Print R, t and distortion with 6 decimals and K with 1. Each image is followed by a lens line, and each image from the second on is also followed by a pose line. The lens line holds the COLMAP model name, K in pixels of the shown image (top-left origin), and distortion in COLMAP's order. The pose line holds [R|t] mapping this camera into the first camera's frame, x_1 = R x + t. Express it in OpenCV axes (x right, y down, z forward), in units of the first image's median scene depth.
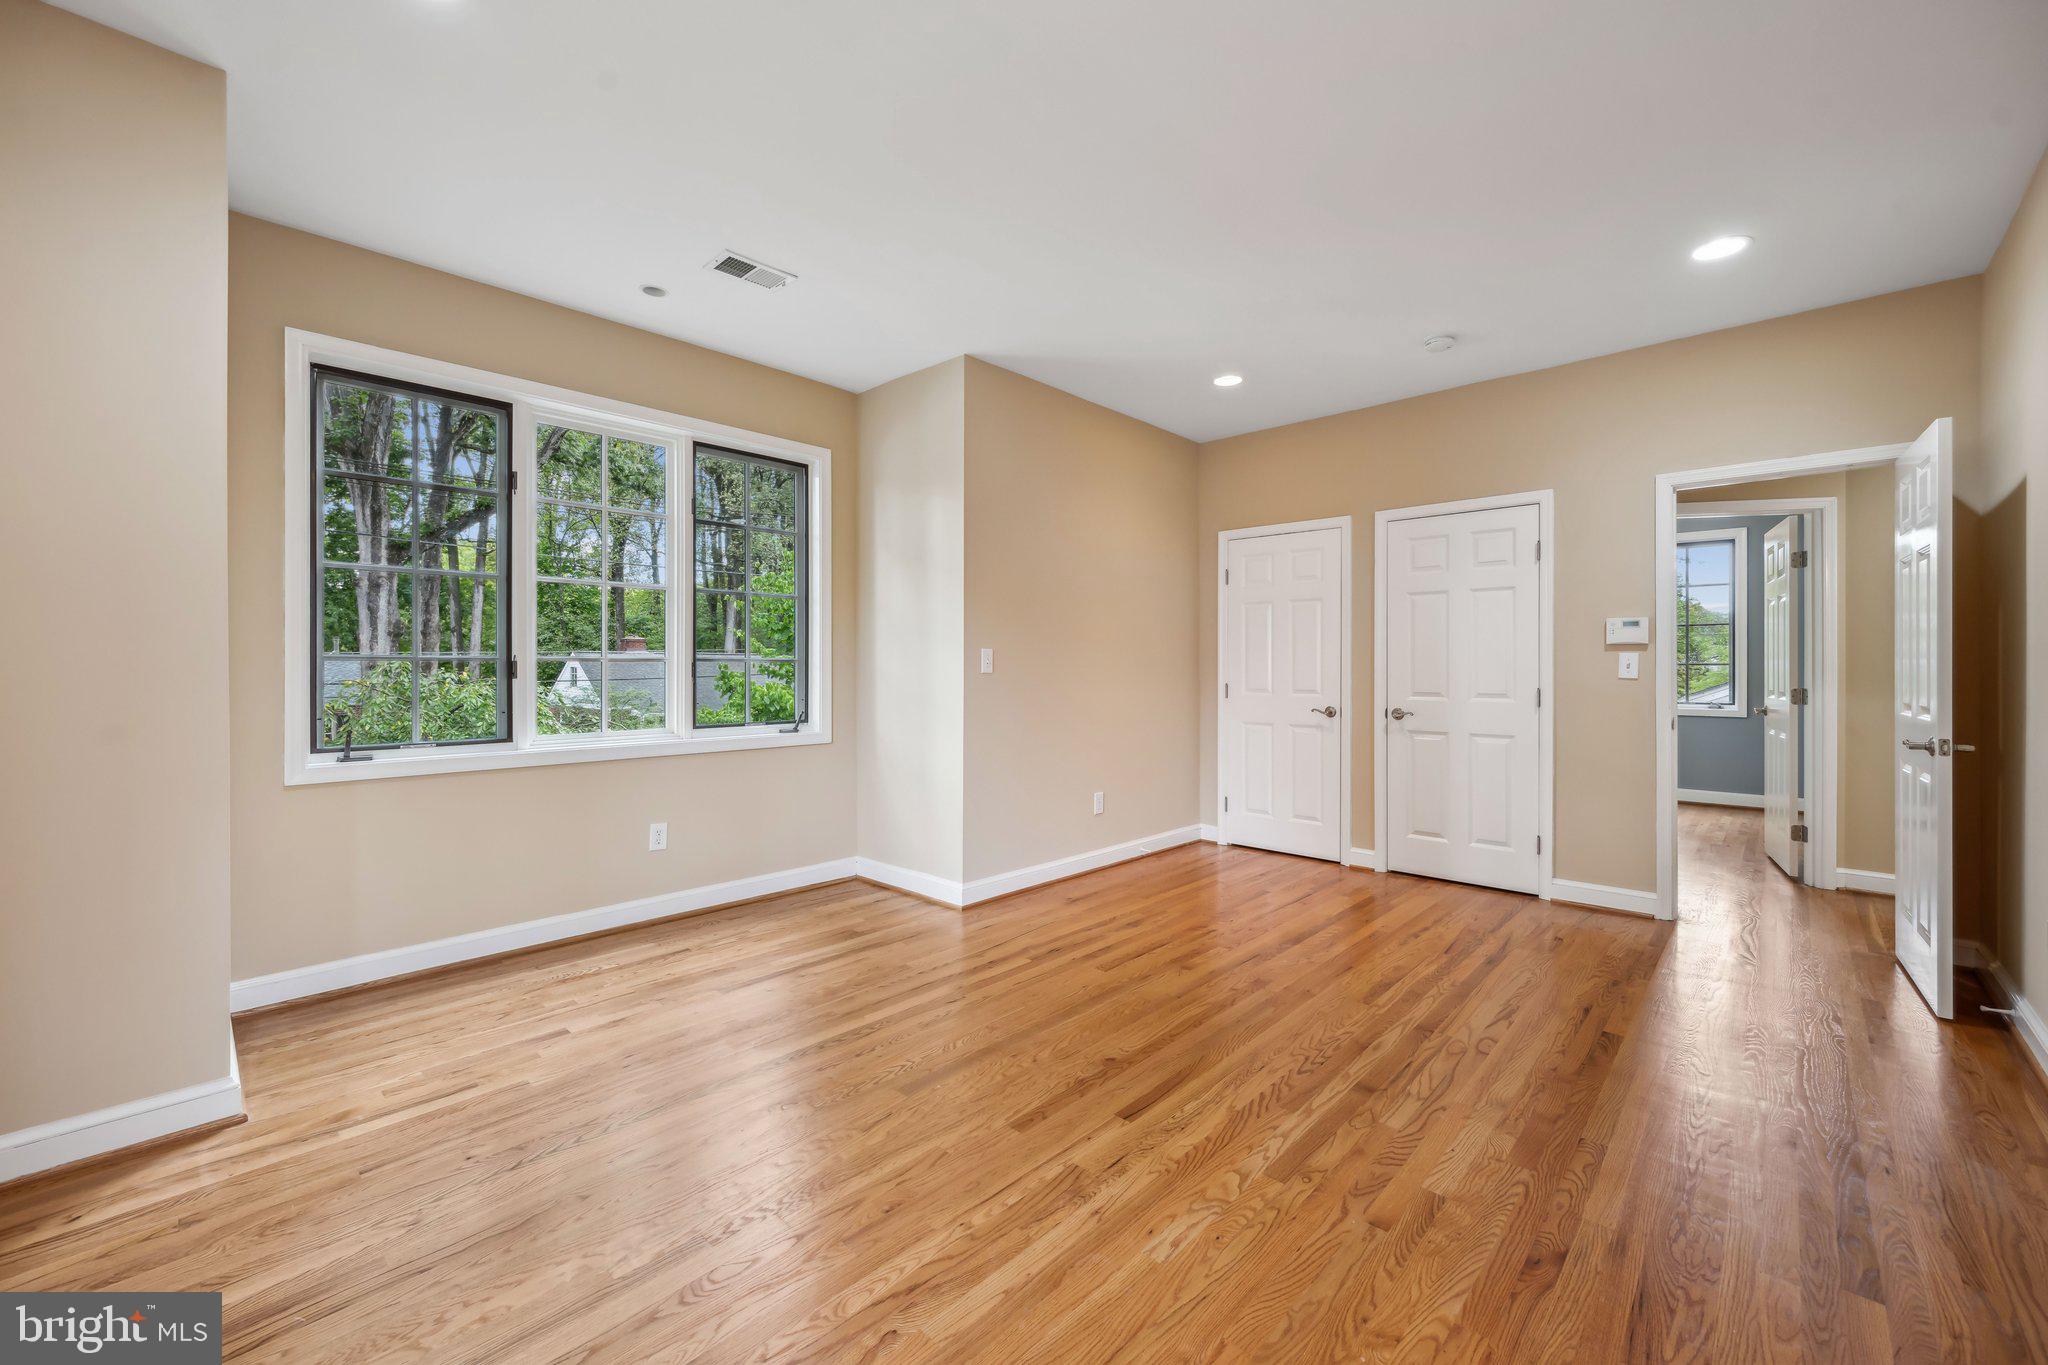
lens RADIAL K [[812.7, 0, 1027.6], [0, 812.7, 667.9], [0, 0, 1]] dist [-0.000460, 0.000220]
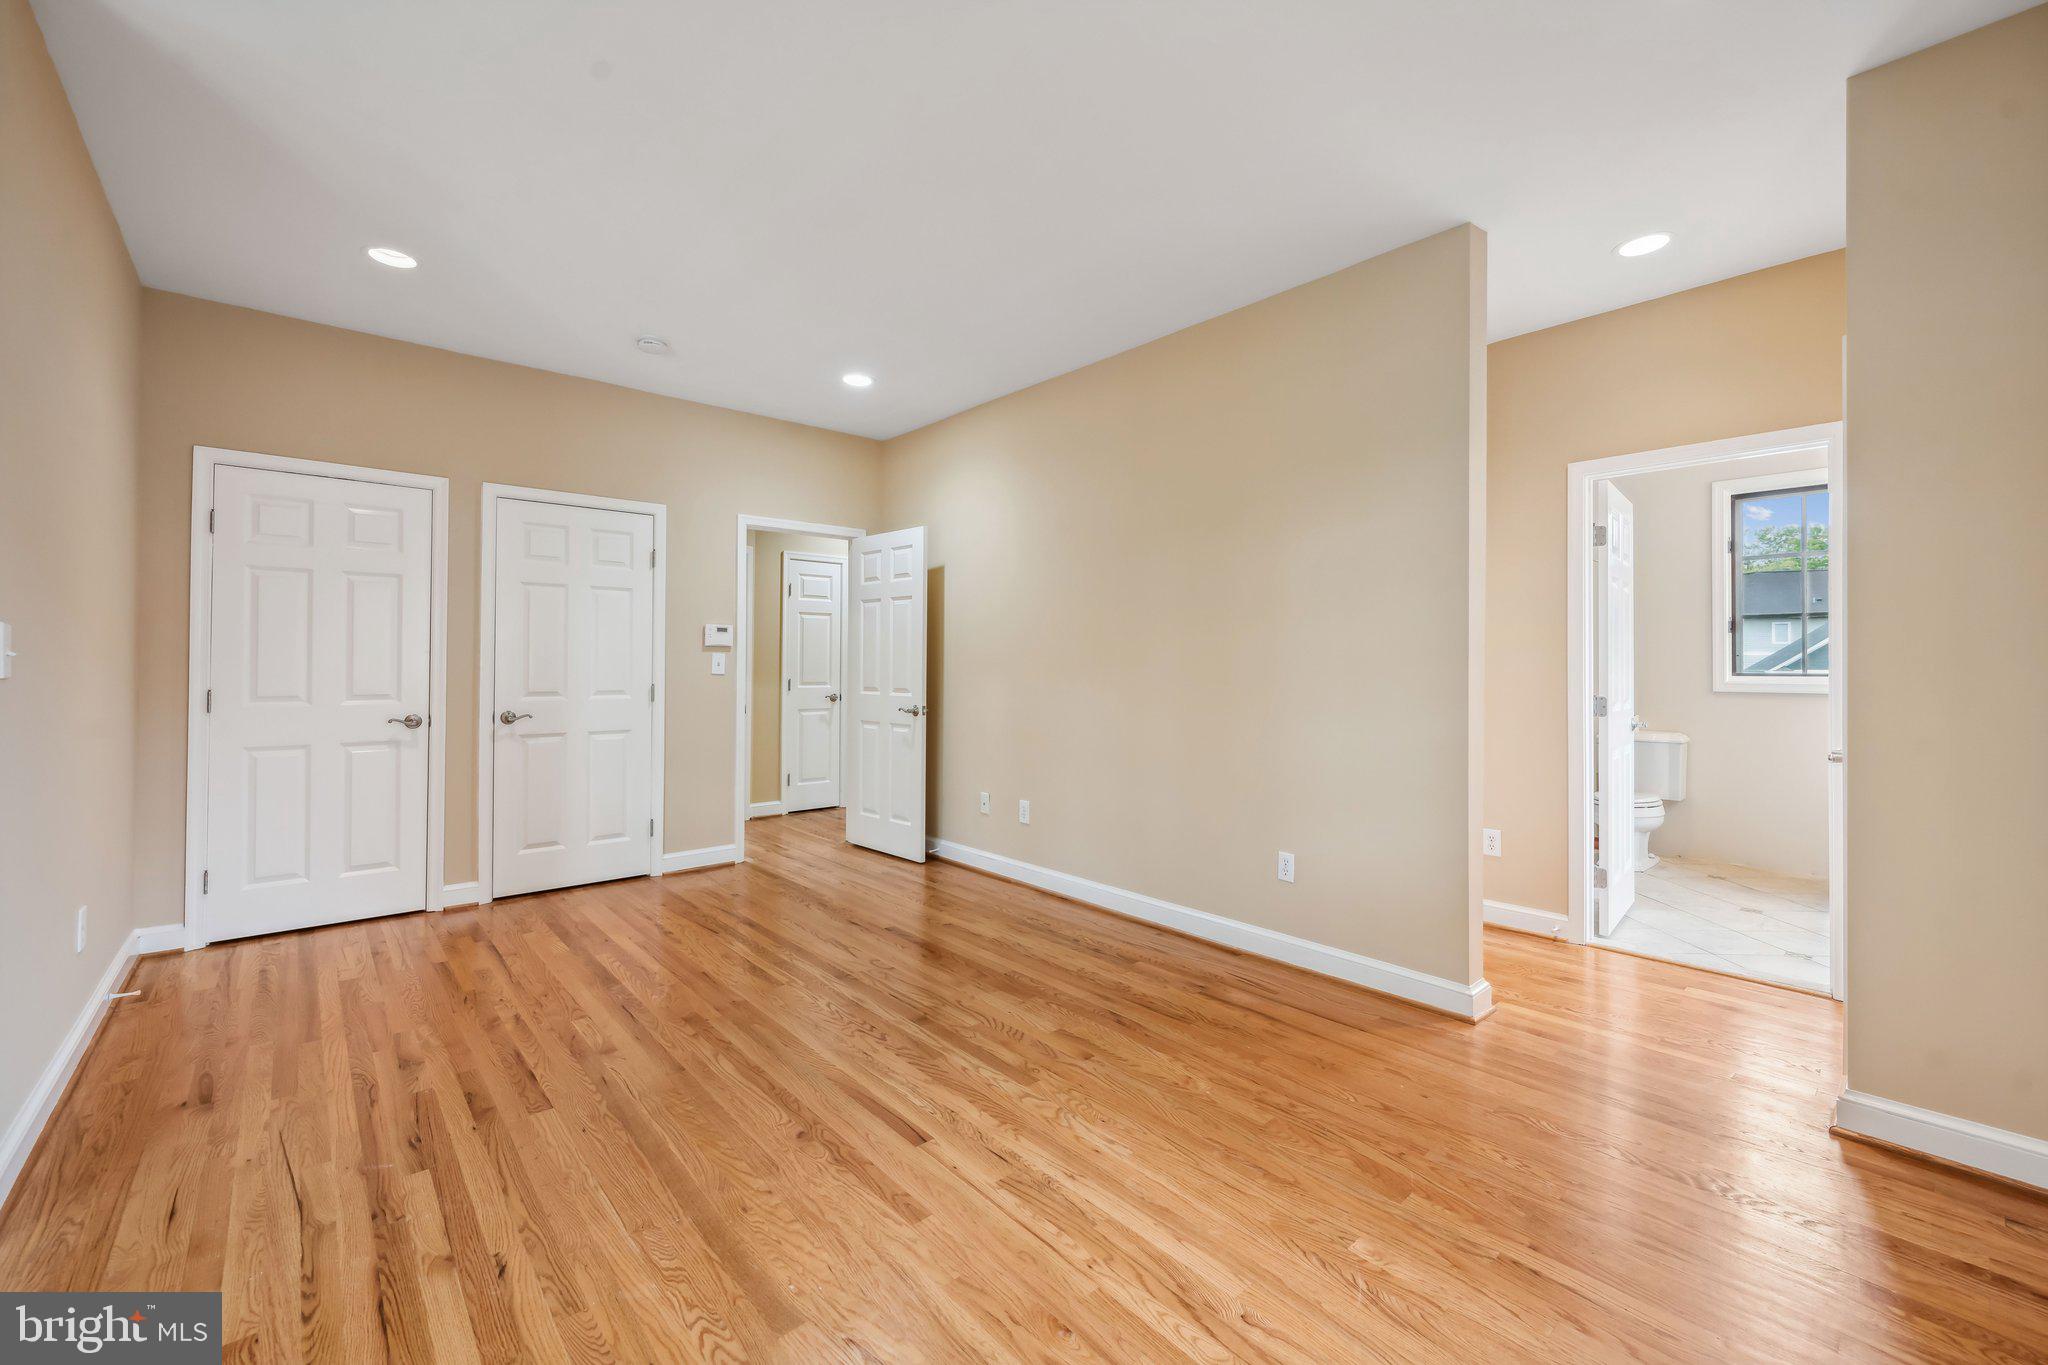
lens RADIAL K [[819.4, 0, 1014.9], [0, 819.4, 663.7], [0, 0, 1]] dist [-0.001333, -0.000043]
pose [[0.097858, 0.000158, 0.995200, -0.551228], [-0.001921, 0.999998, 0.000030, -0.004532], [-0.995199, -0.001914, 0.097858, 0.534347]]
